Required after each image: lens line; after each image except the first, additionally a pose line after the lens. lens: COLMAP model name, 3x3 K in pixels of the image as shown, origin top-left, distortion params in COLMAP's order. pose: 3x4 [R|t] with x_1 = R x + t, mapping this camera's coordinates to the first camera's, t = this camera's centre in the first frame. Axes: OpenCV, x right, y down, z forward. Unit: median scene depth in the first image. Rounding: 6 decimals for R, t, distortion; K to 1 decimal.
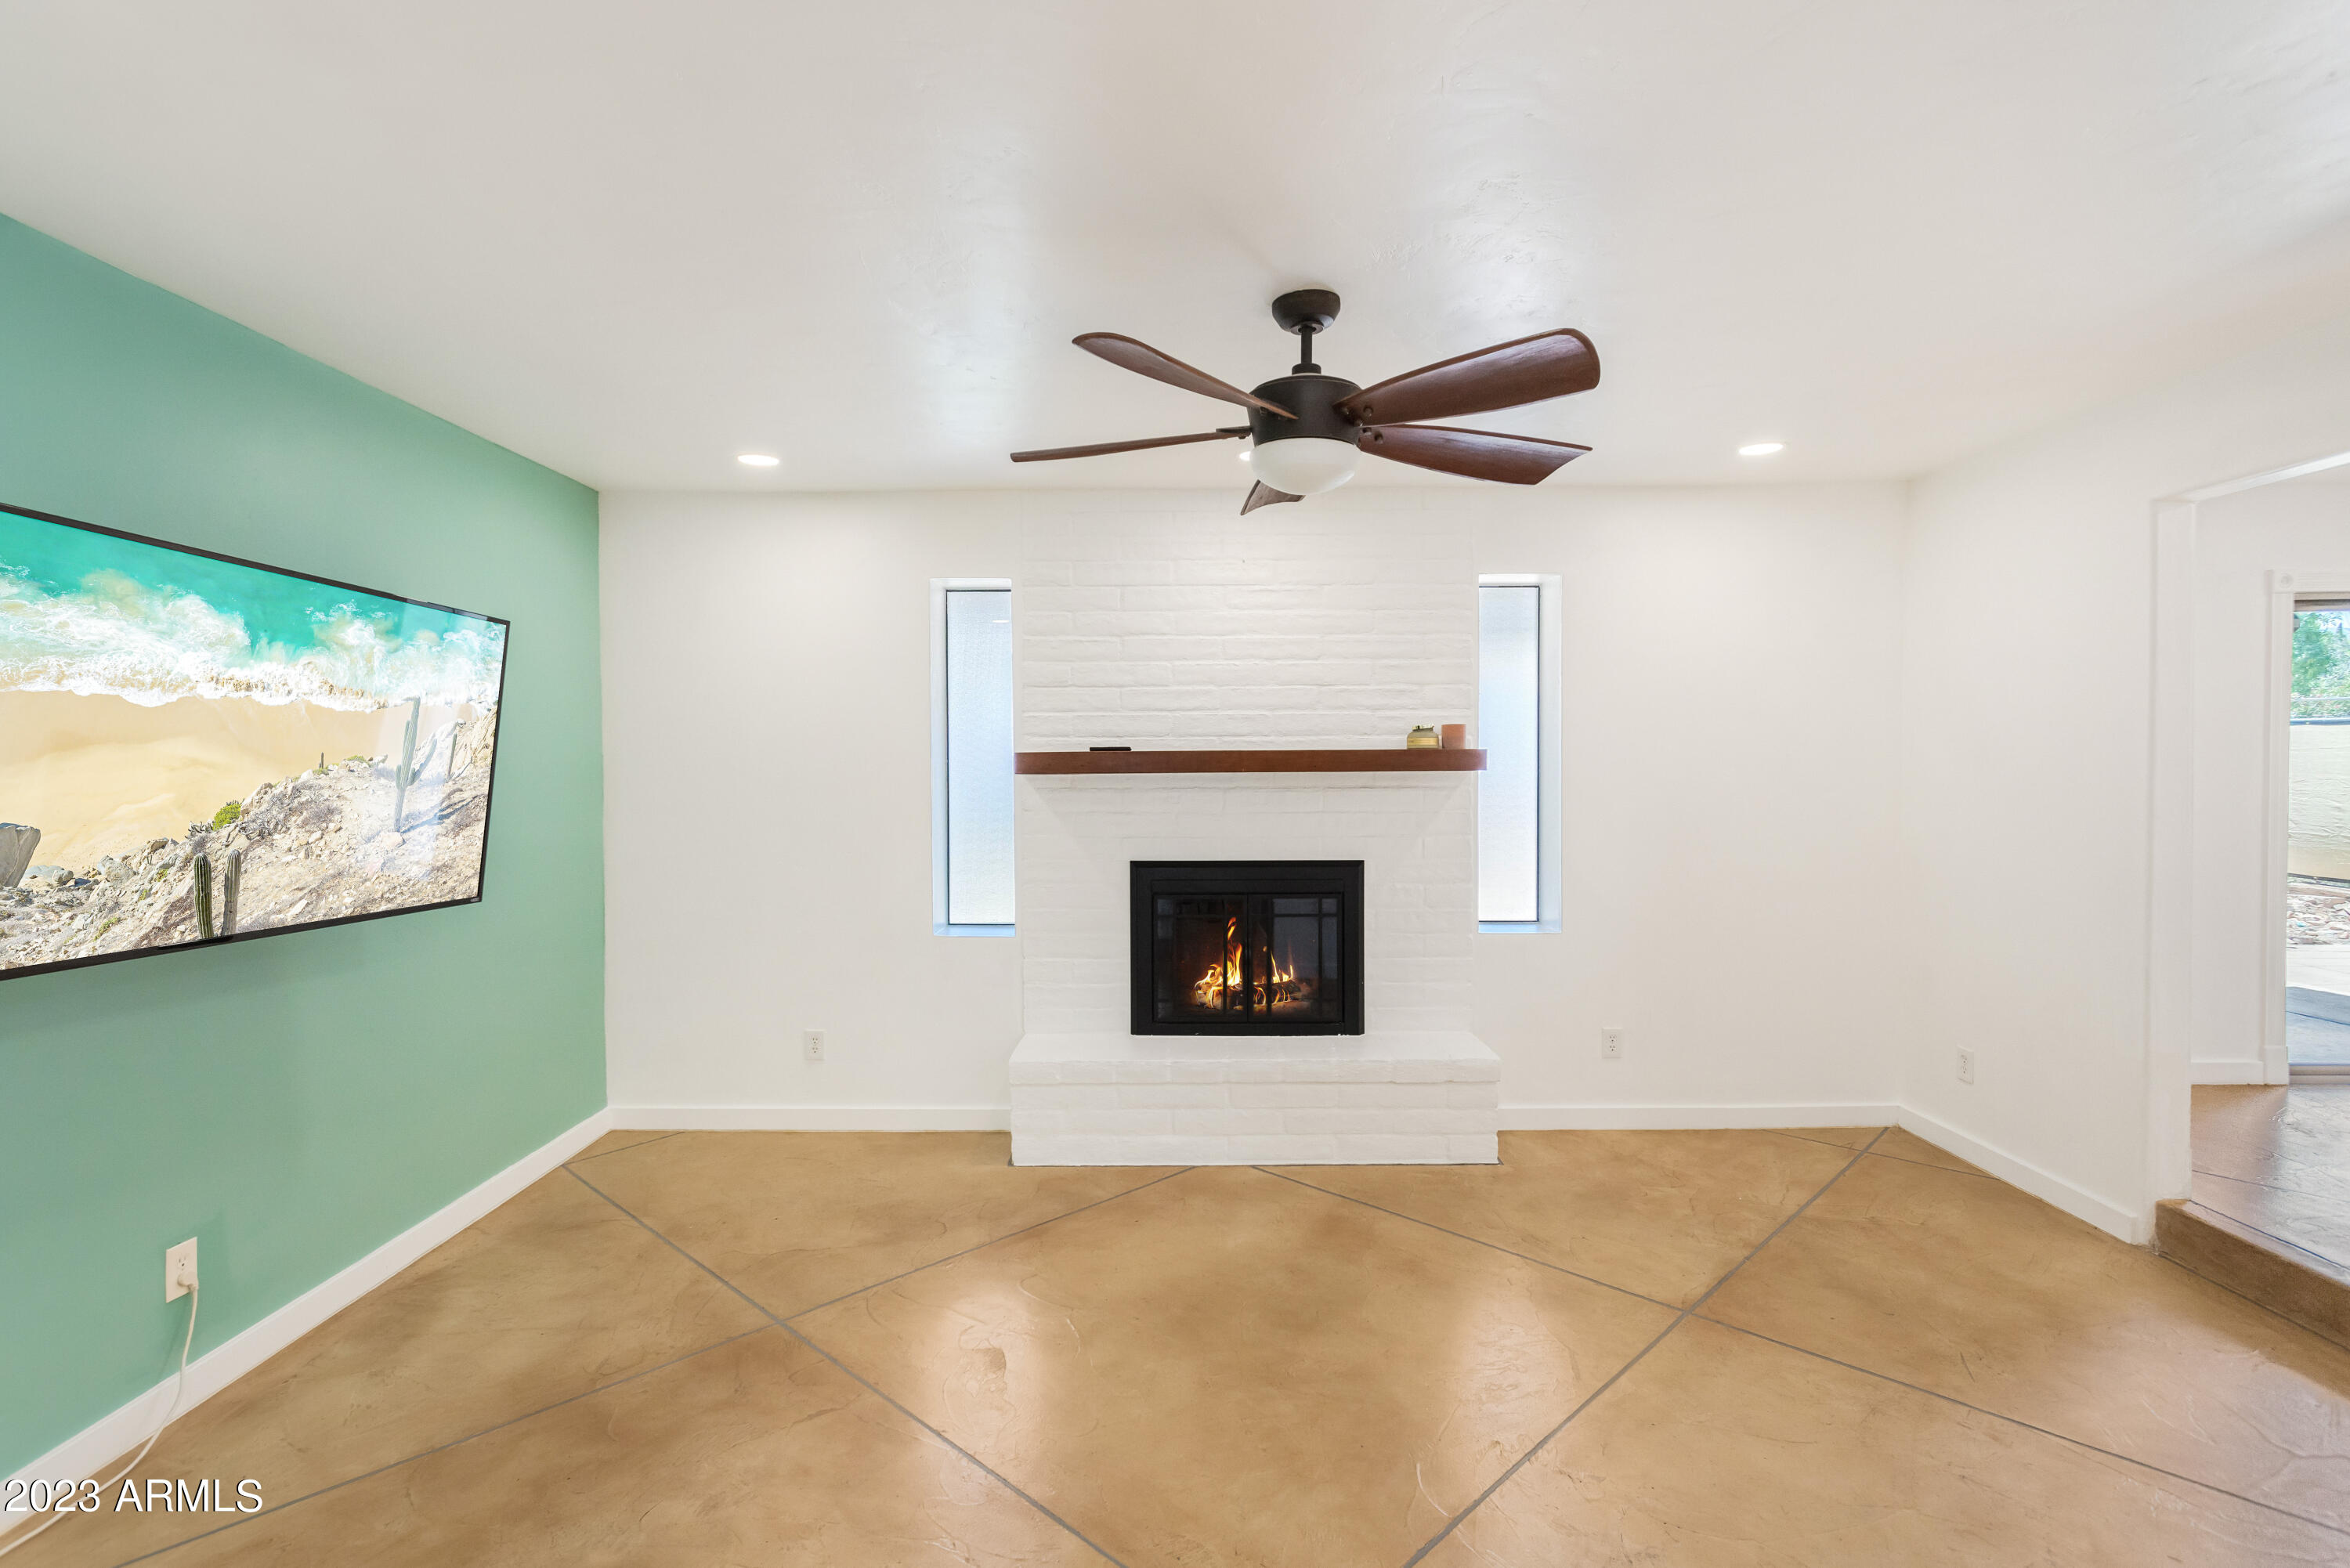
lens RADIAL K [[1139.2, 0, 1175.0], [0, 1139.2, 784.0], [0, 0, 1]] dist [0.000402, 0.000094]
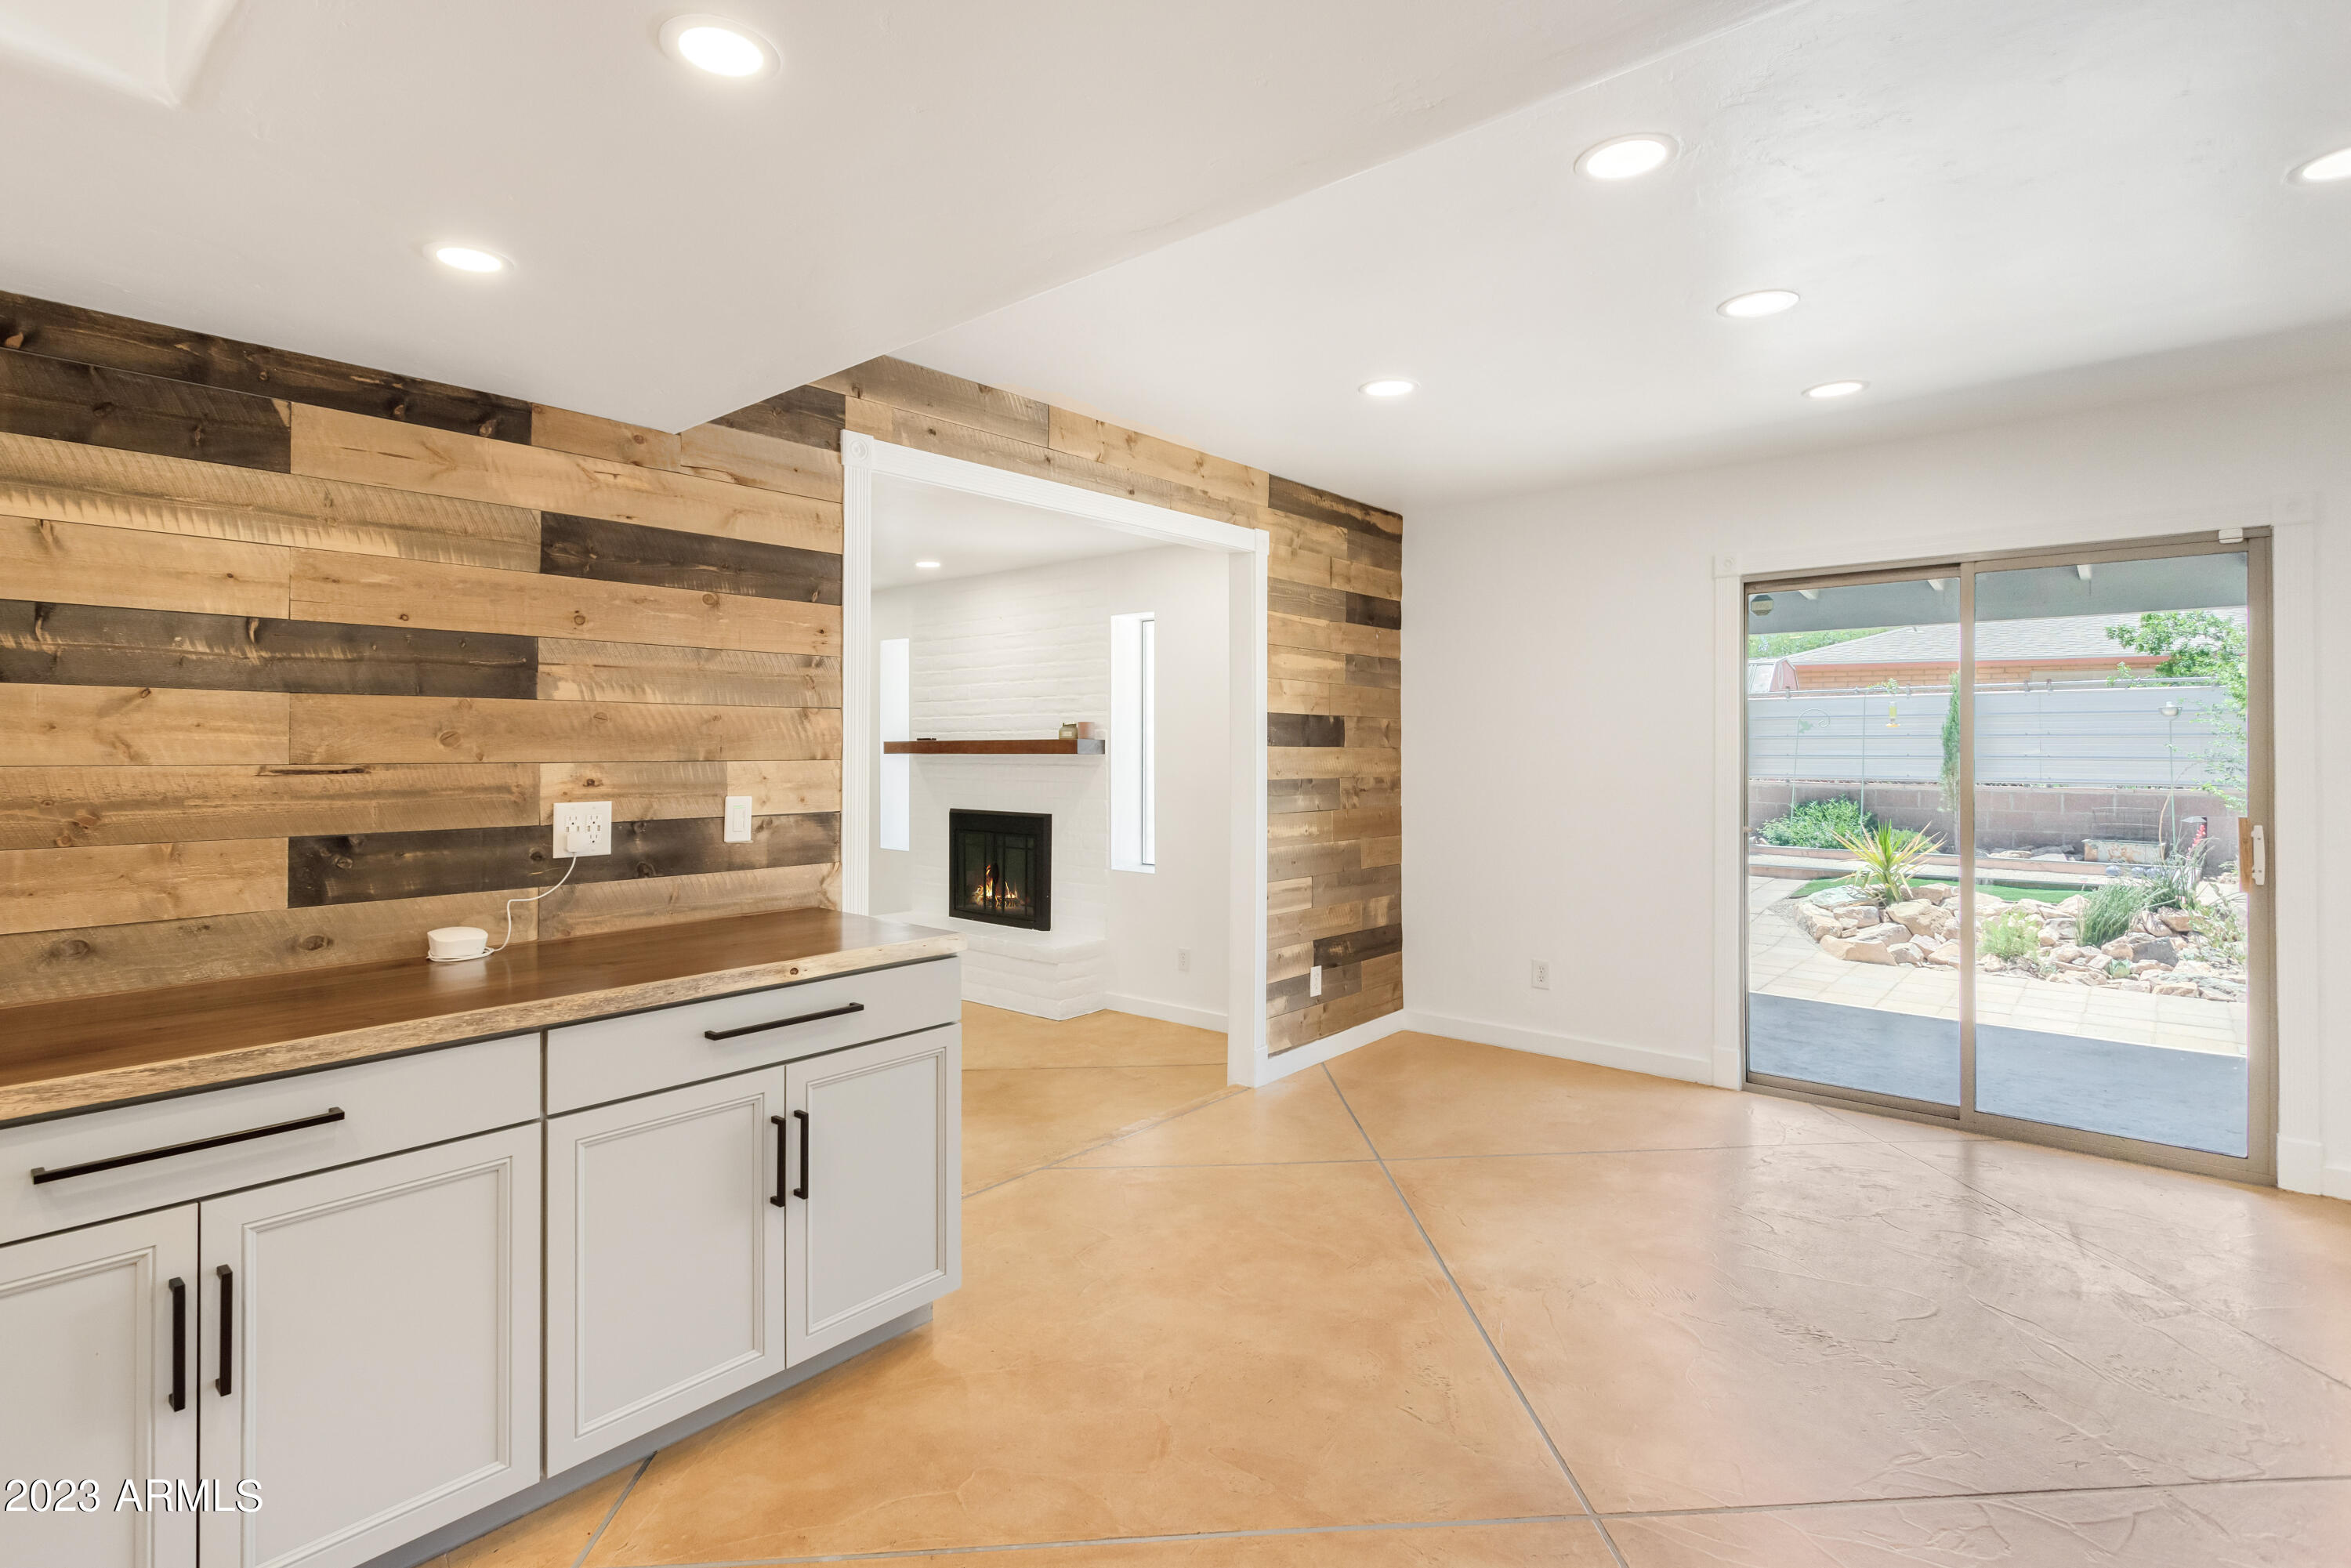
lens RADIAL K [[1139.8, 0, 1175.5], [0, 1139.8, 784.0], [0, 0, 1]] dist [0.000402, 0.000094]
pose [[0.766938, 0.024730, -0.641245, 1.243698], [-0.008638, 0.999564, 0.028218, -0.015776], [0.641663, -0.016102, 0.766818, -0.033620]]
